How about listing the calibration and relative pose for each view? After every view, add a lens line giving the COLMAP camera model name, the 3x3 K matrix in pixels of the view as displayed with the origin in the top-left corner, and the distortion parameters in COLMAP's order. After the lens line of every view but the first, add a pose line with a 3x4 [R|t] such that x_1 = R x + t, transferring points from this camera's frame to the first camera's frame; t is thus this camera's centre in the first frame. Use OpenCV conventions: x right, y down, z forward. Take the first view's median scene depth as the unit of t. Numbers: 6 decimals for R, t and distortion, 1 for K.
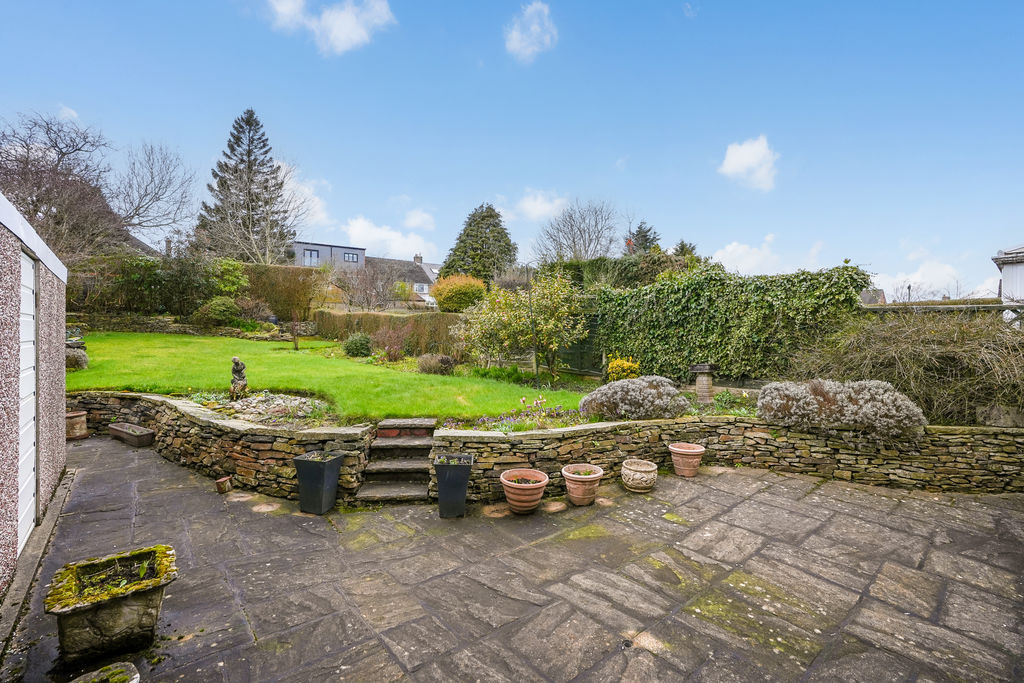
lens RADIAL K [[463.2, 0, 512.0], [0, 463.2, 341.5], [0, 0, 1]] dist [-0.065921, 0.023234]
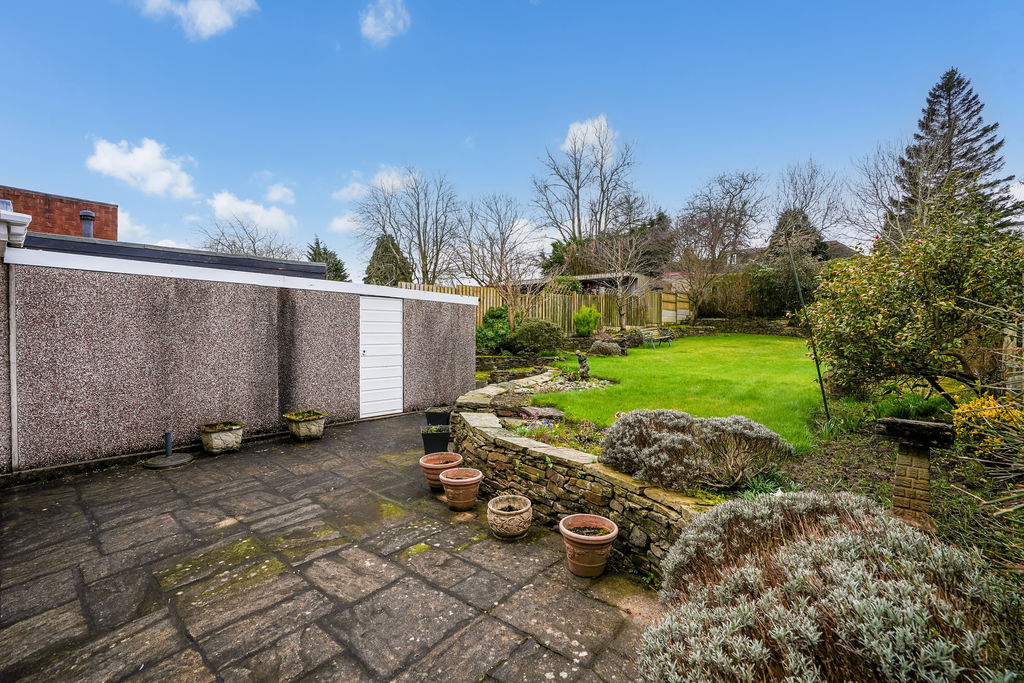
lens RADIAL K [[455.5, 0, 512.0], [0, 455.5, 341.5], [0, 0, 1]] dist [-0.063955, 0.021696]
pose [[0.178504, 0.026019, -0.983595, 0.583341], [-0.033518, 0.999231, 0.020350, -0.011393], [0.983368, 0.029336, 0.179239, 0.491550]]
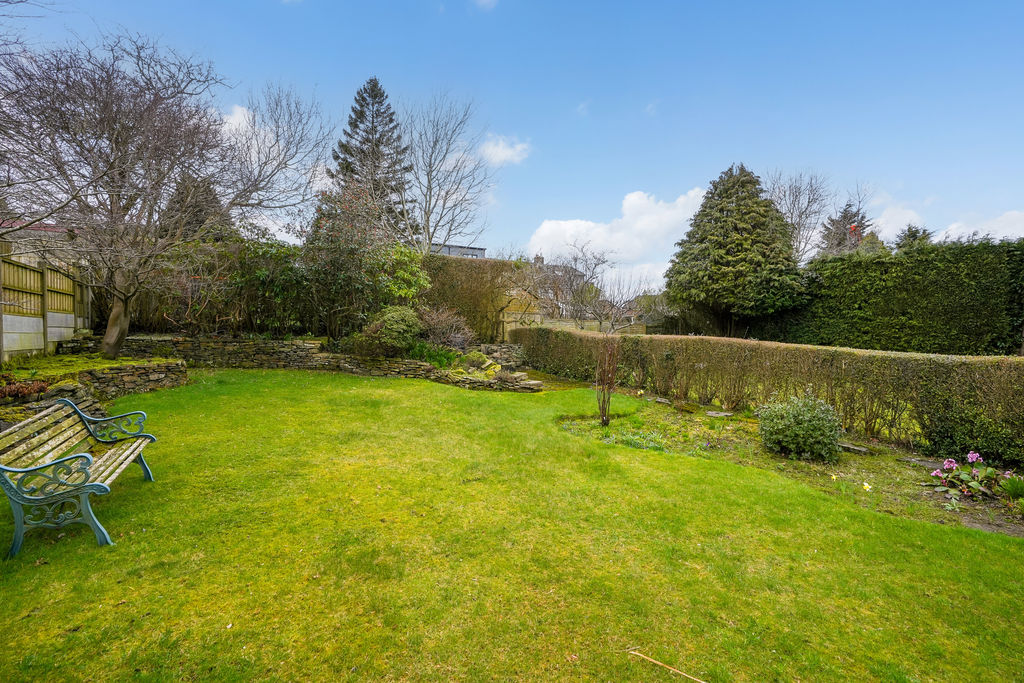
lens RADIAL K [[483.0, 0, 534.3], [0, 483.0, 356.3], [0, 0, 1]] dist [-0.071192, 0.028114]
pose [[0.989322, 0.007817, -0.145536, -1.191449], [-0.005362, 0.999837, 0.017256, -0.147239], [0.145647, -0.016292, 0.989202, 1.307797]]
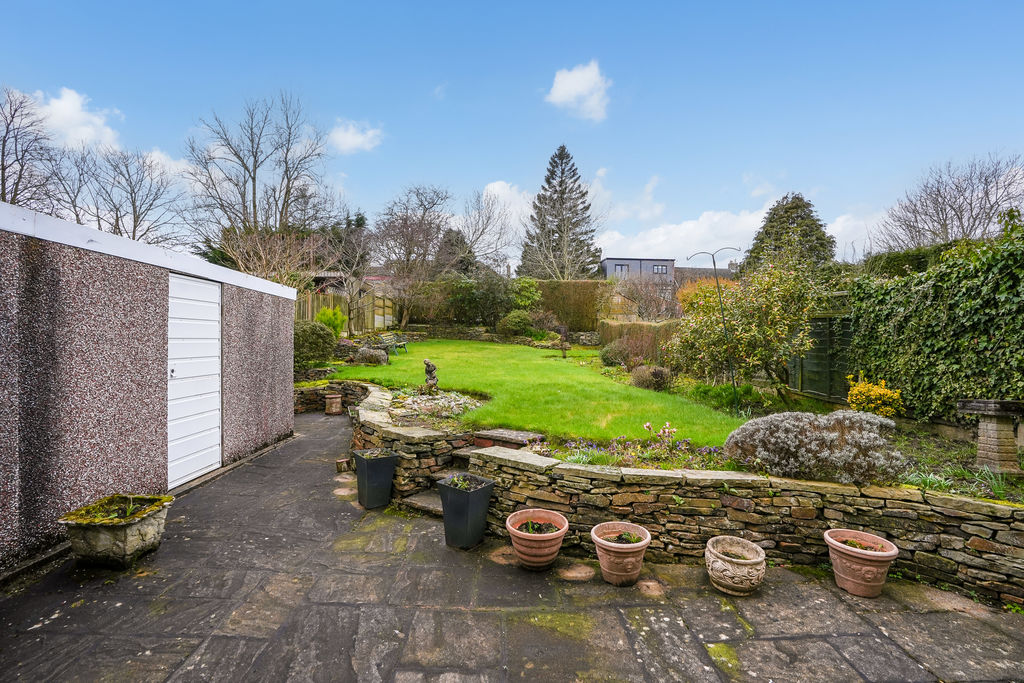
lens RADIAL K [[463.2, 0, 512.0], [0, 463.2, 341.5], [0, 0, 1]] dist [-0.065921, 0.023234]
pose [[0.788814, 0.011033, -0.614533, 0.236538], [-0.026509, 0.999519, -0.016082, 0.002126], [0.614060, 0.028977, 0.788727, 0.181649]]
